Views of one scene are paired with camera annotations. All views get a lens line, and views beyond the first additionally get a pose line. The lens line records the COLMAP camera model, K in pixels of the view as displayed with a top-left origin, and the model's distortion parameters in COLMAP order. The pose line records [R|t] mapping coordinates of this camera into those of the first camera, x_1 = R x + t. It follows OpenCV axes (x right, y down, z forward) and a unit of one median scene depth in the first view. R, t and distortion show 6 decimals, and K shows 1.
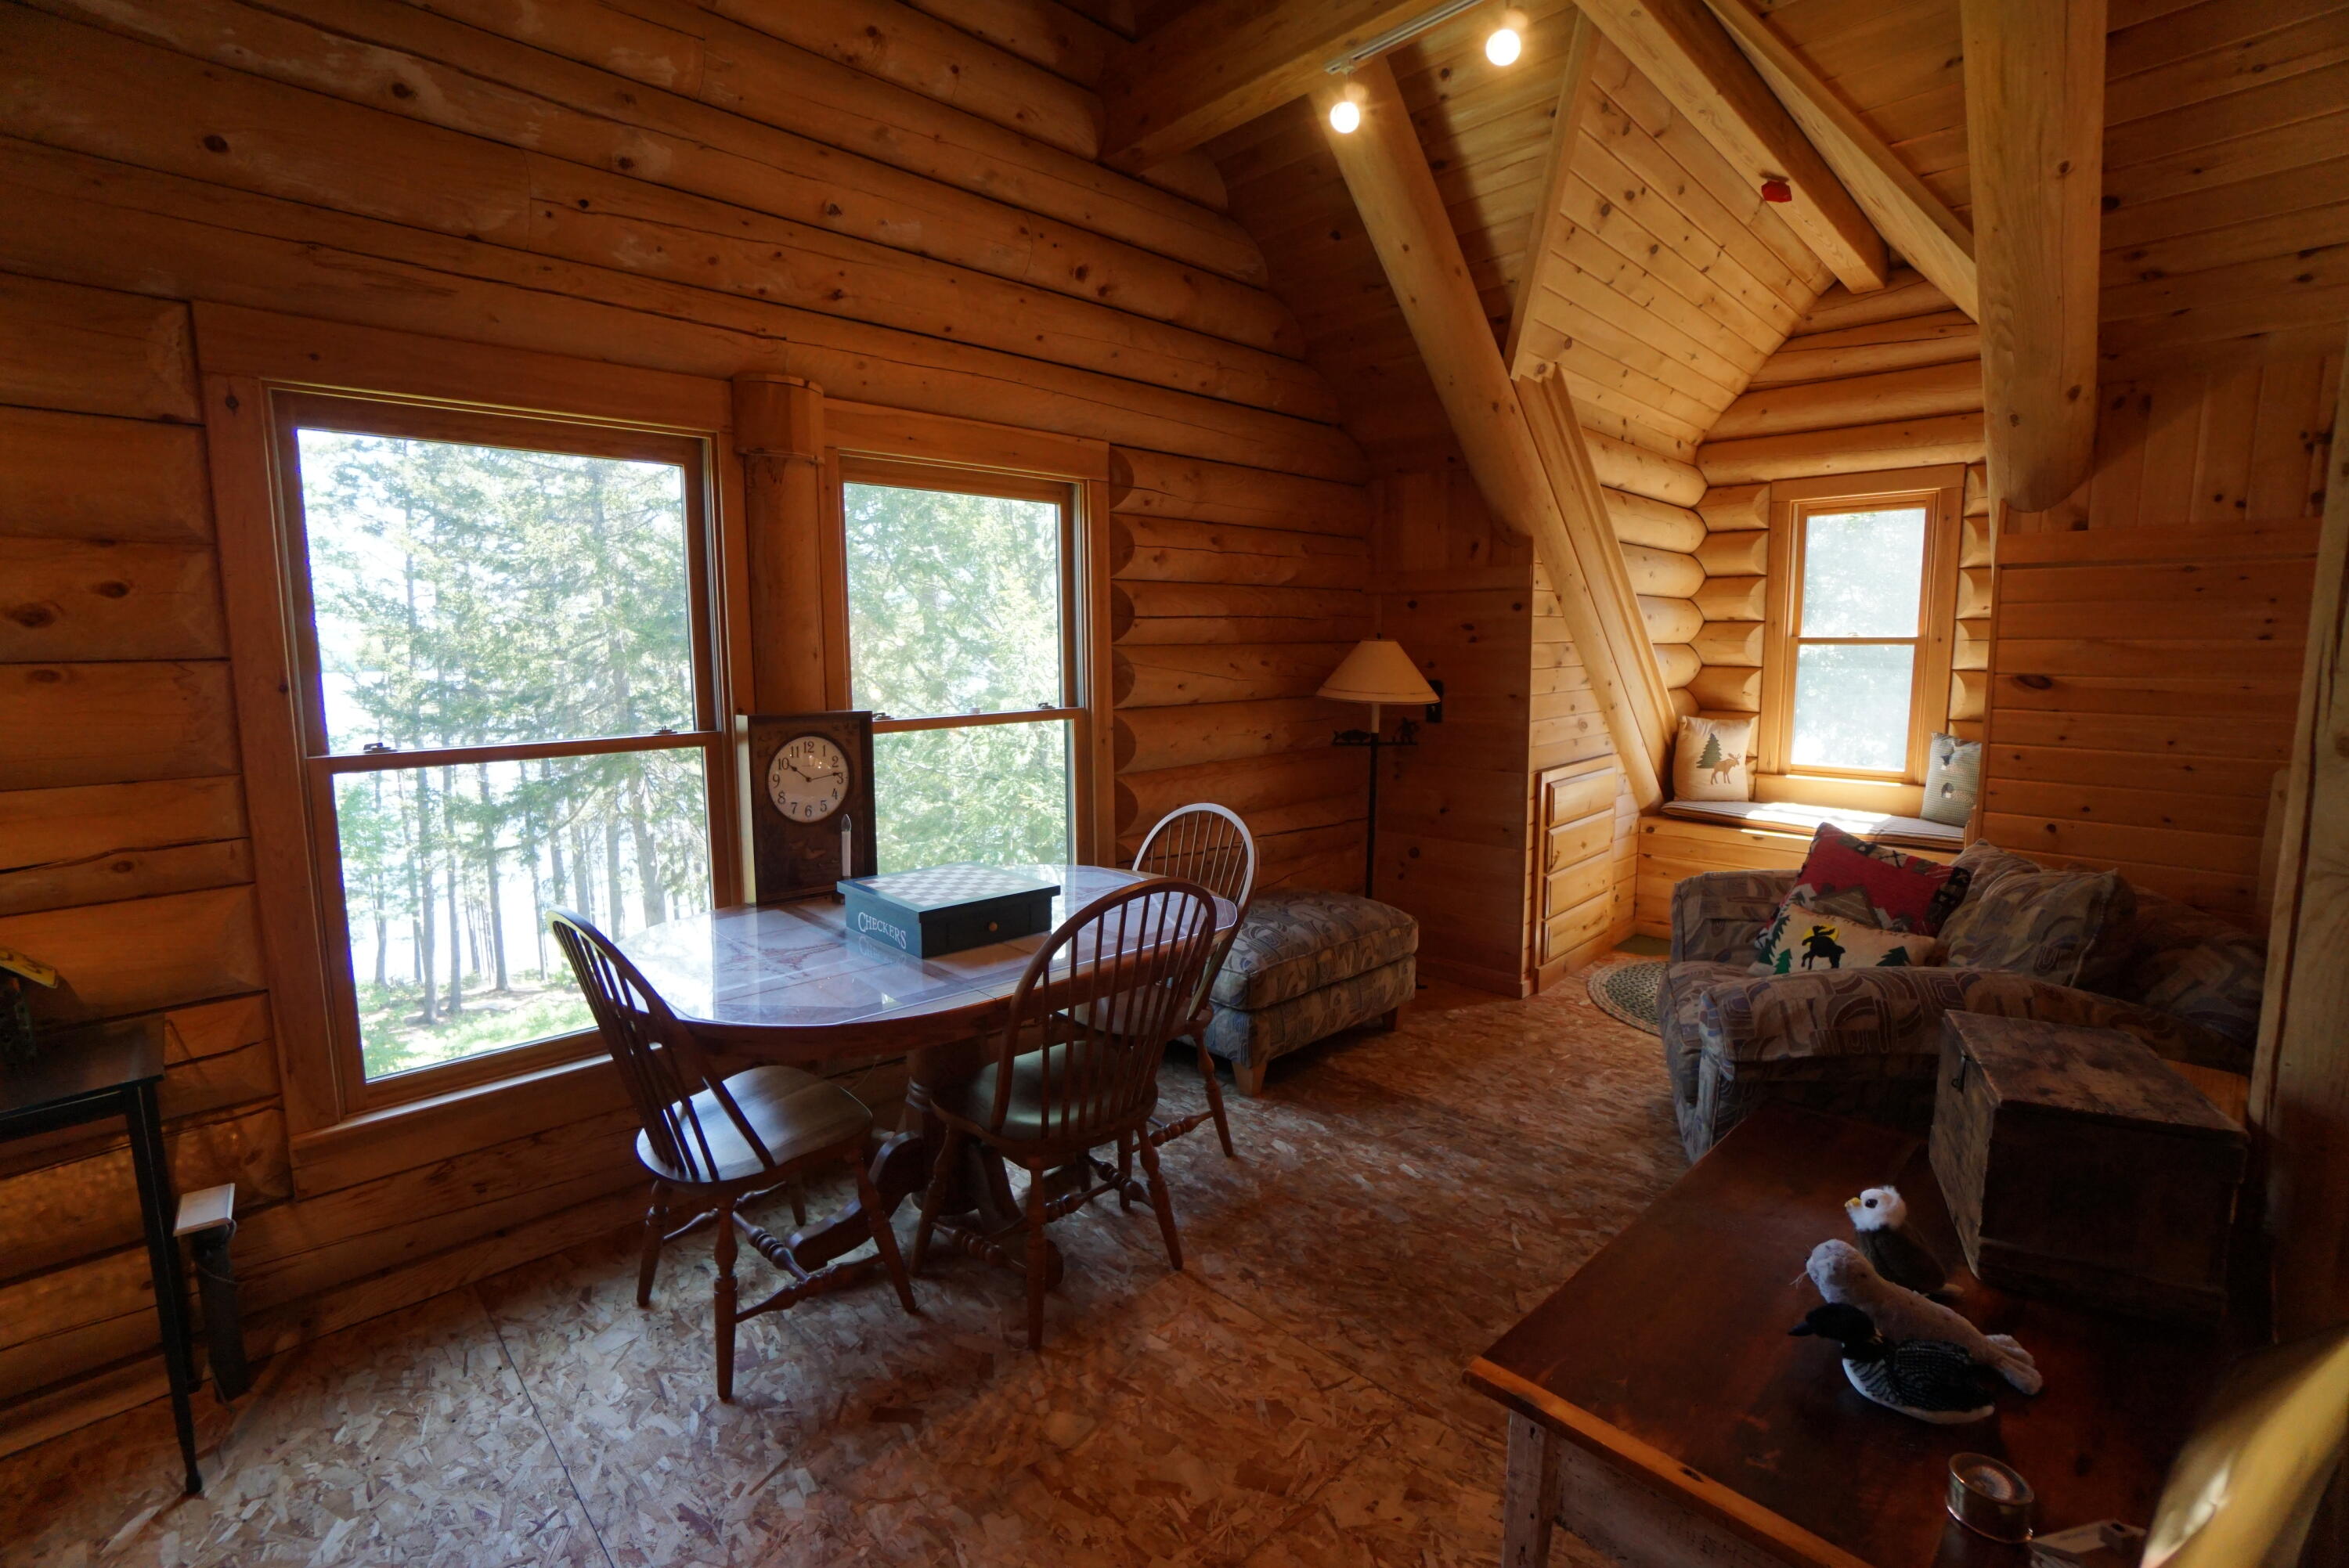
lens RADIAL K [[1050.7, 0, 1184.4], [0, 1050.7, 762.8], [0, 0, 1]] dist [-0.059420, 0.021289]
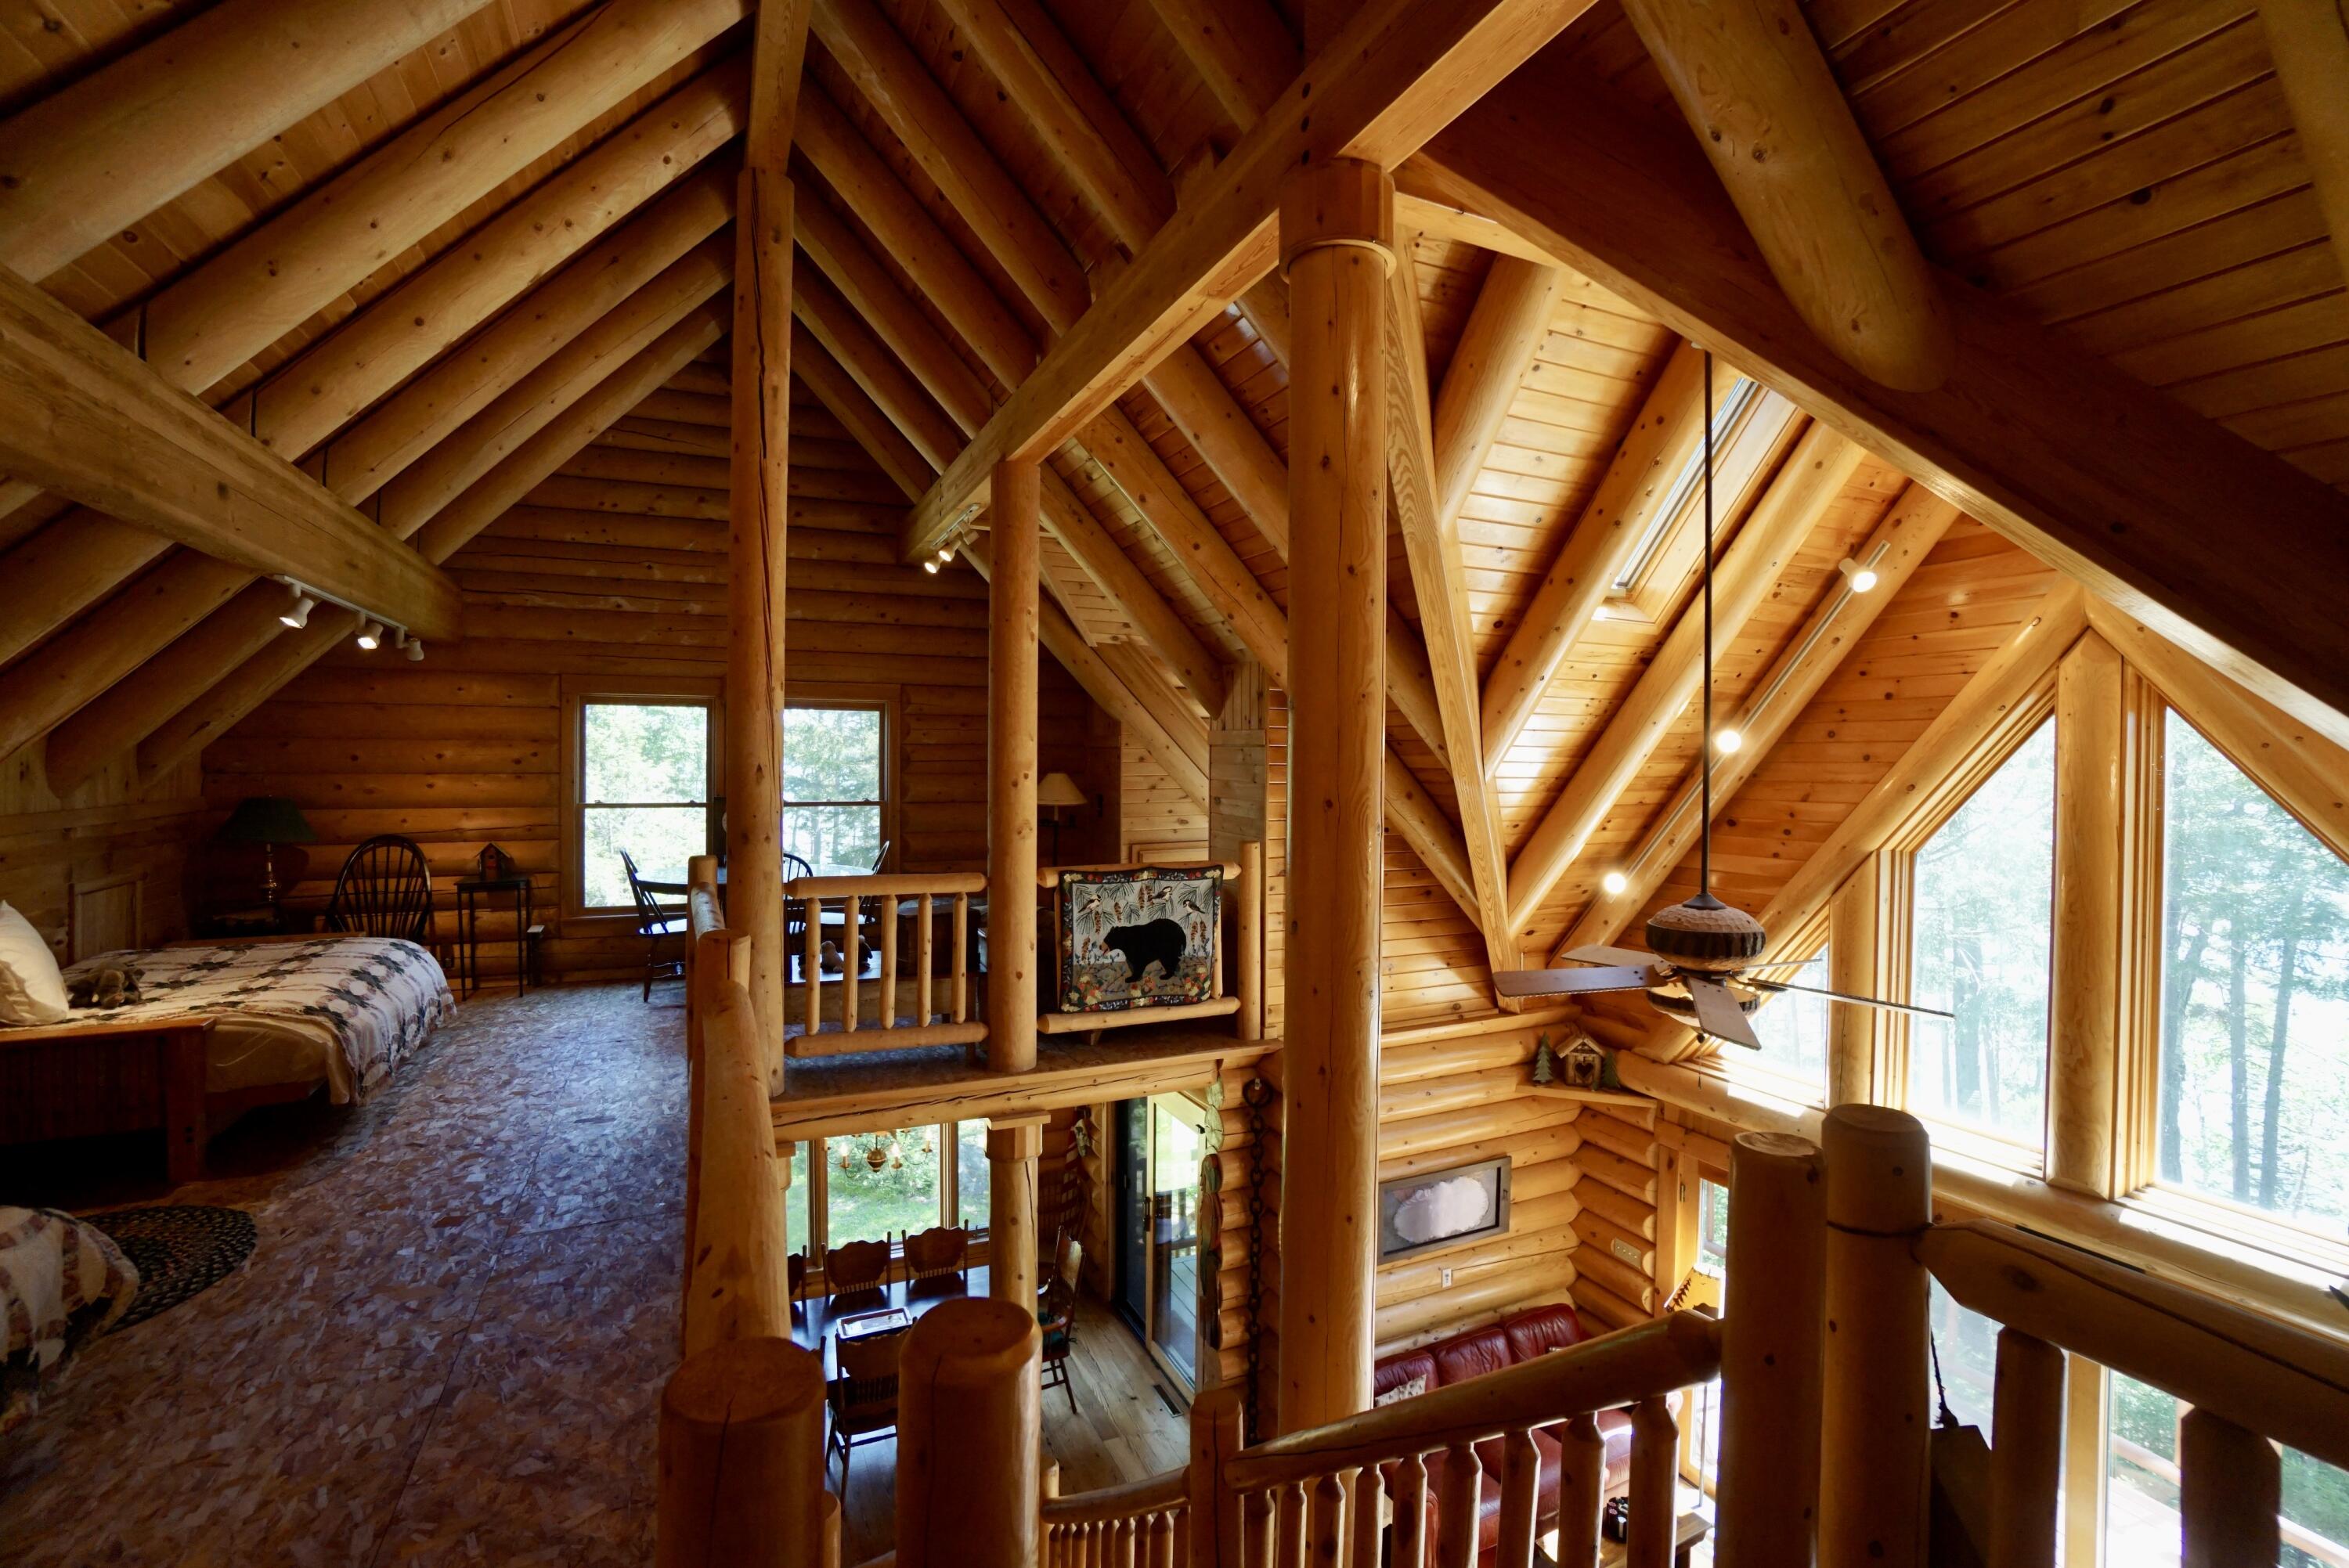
lens RADIAL K [[1050.7, 0, 1187.4], [0, 1050.7, 759.6], [0, 0, 1]] dist [-0.059420, 0.021289]
pose [[0.924910, 0.012887, -0.379967, 1.811520], [-0.056194, 0.993082, -0.103105, 0.072101], [0.376009, 0.116715, 0.919236, -1.098509]]
